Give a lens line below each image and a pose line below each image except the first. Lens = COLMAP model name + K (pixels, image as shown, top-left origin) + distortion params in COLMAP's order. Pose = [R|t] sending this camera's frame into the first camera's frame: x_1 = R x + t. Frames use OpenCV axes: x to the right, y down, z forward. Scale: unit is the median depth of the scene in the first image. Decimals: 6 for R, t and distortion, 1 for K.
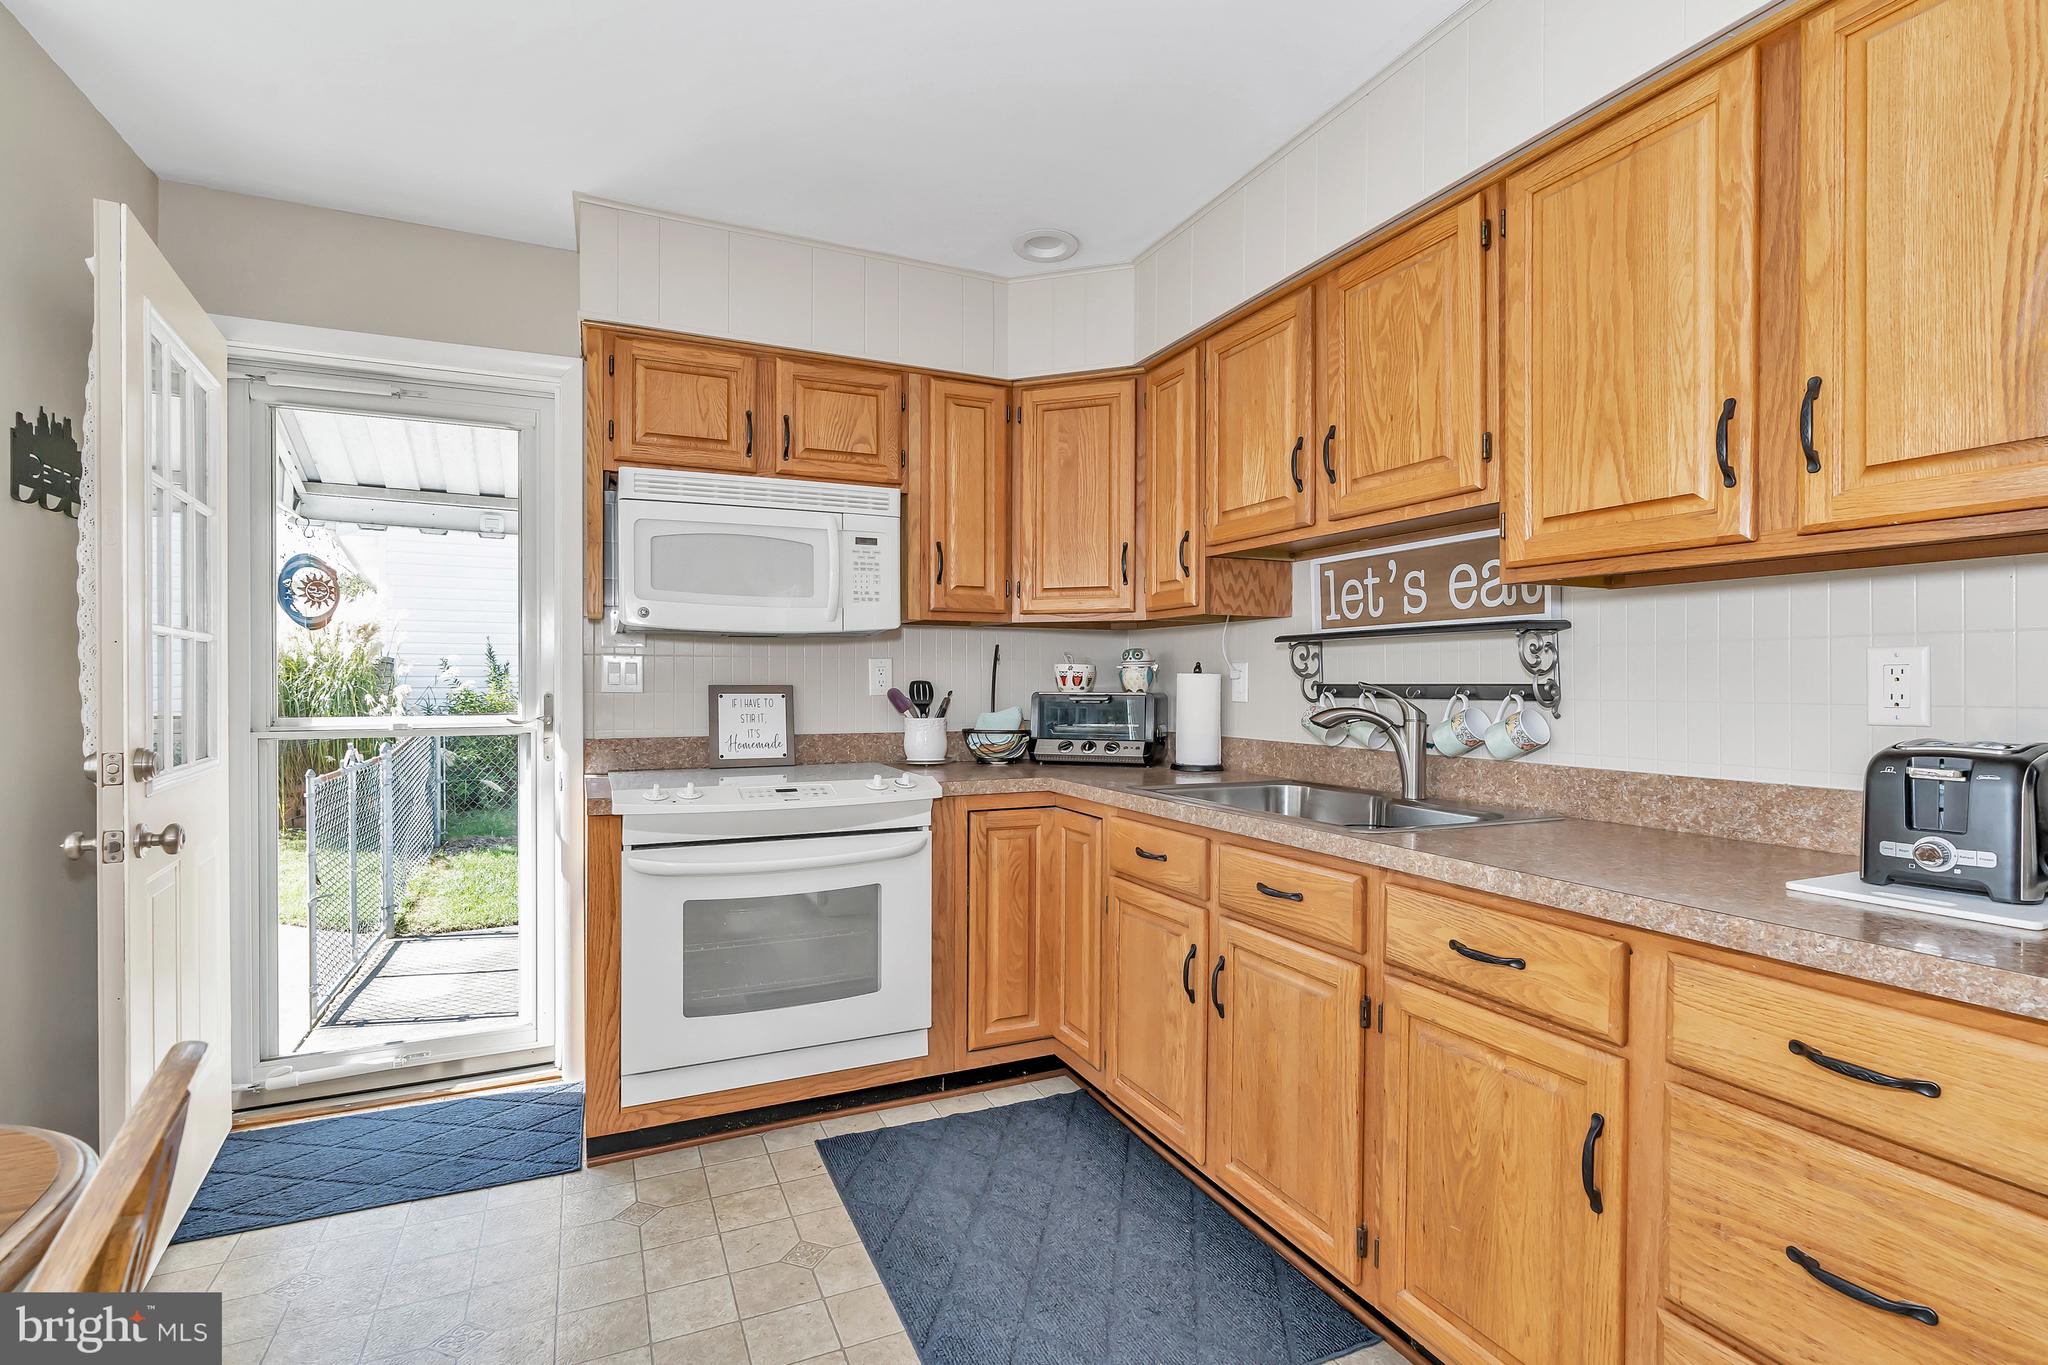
lens RADIAL K [[949.2, 0, 1023.2], [0, 949.2, 684.1], [0, 0, 1]] dist [-0.008271, 0.003509]
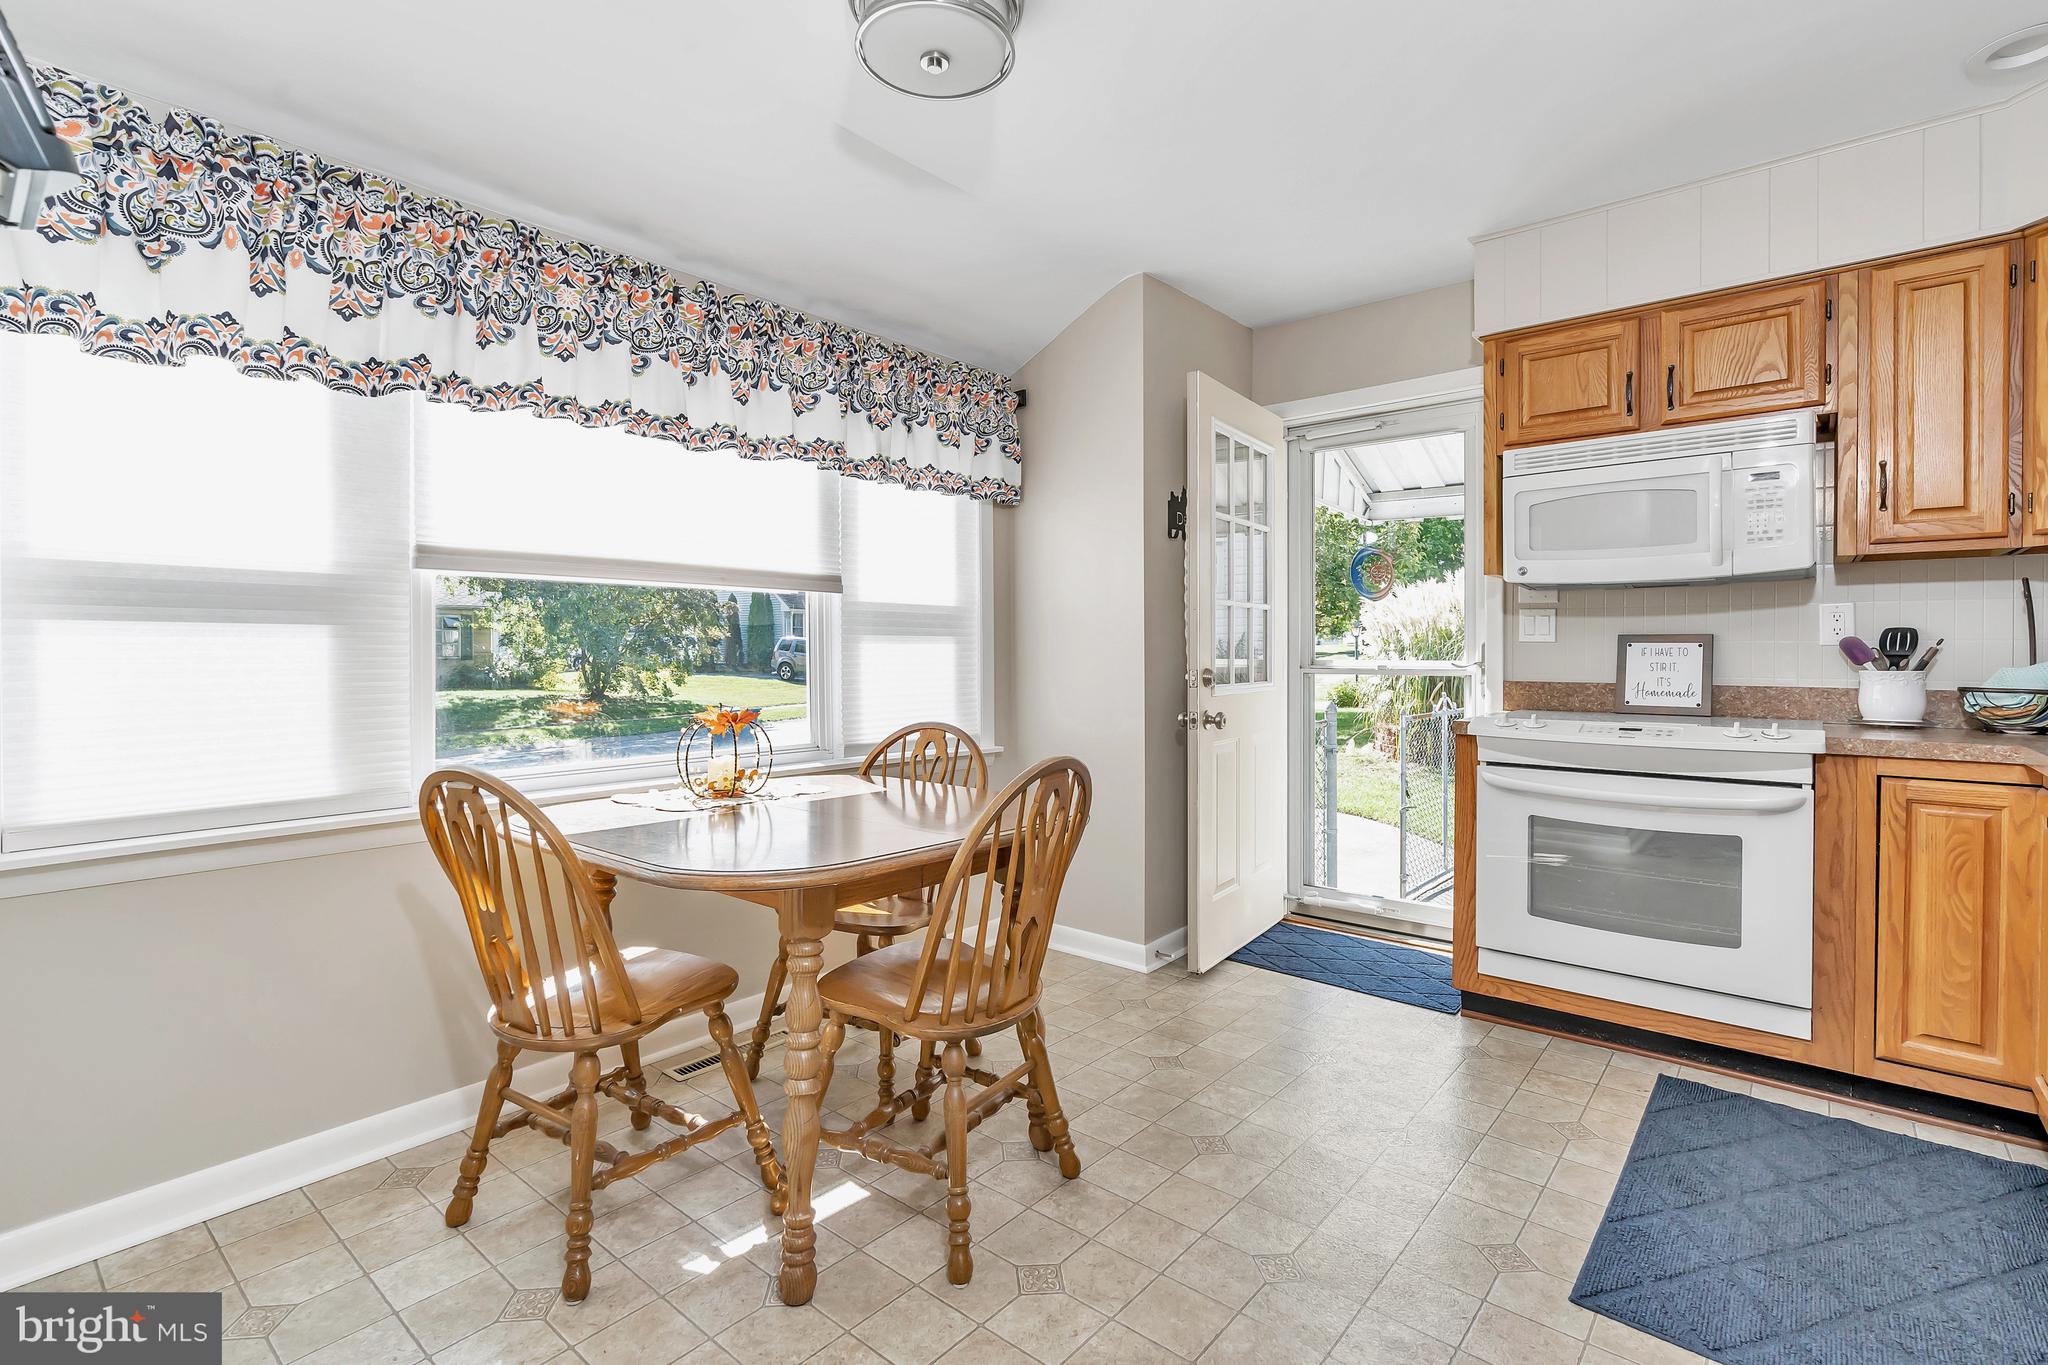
lens RADIAL K [[949.2, 0, 1021.3], [0, 949.2, 665.4], [0, 0, 1]] dist [-0.008271, 0.003509]
pose [[0.420225, 0.015246, -0.907292, 0.394277], [-0.006081, 0.999884, 0.013986, 0.027962], [0.907400, -0.000359, 0.420268, -0.056438]]
